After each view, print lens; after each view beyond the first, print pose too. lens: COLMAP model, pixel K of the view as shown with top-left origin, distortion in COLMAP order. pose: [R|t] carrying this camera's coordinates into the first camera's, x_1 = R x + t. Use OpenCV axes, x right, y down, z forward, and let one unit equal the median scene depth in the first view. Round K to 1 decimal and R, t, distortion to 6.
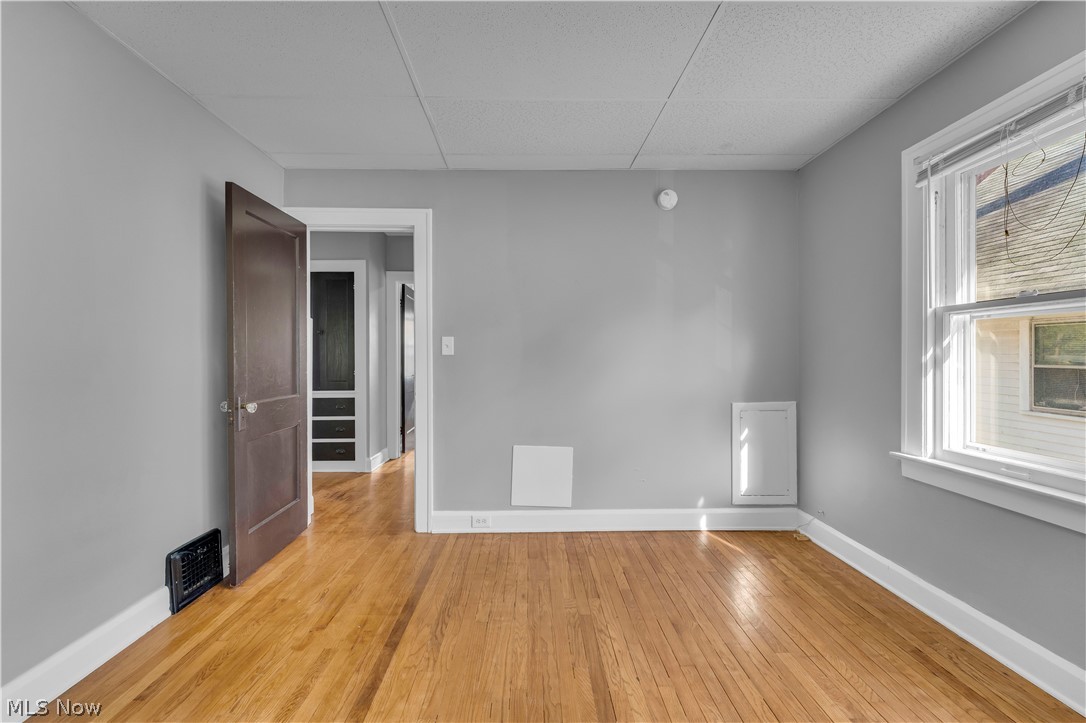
lens RADIAL K [[441.7, 0, 532.7], [0, 441.7, 358.1], [0, 0, 1]] dist [-0.006719, 0.000533]
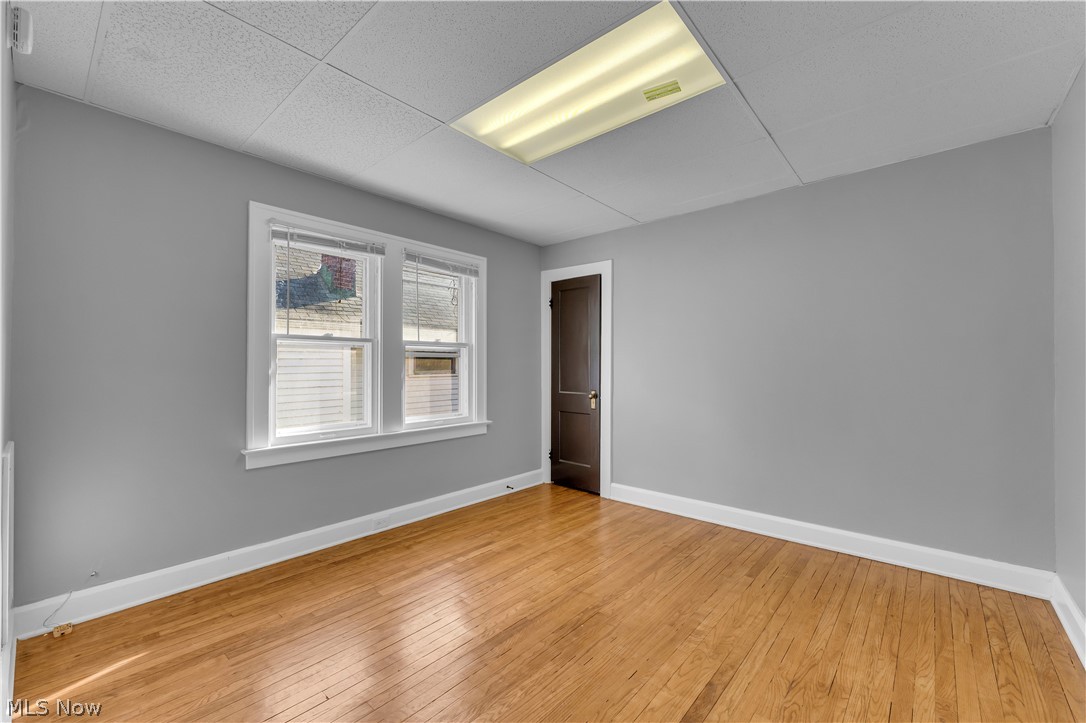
lens RADIAL K [[441.7, 0, 535.3], [0, 441.7, 361.4], [0, 0, 1]] dist [-0.006719, 0.000533]
pose [[-0.733836, 0.009395, 0.679262, -0.562562], [0.002757, 0.999937, -0.010852, -0.011108], [-0.679321, -0.006091, -0.733816, 1.367977]]
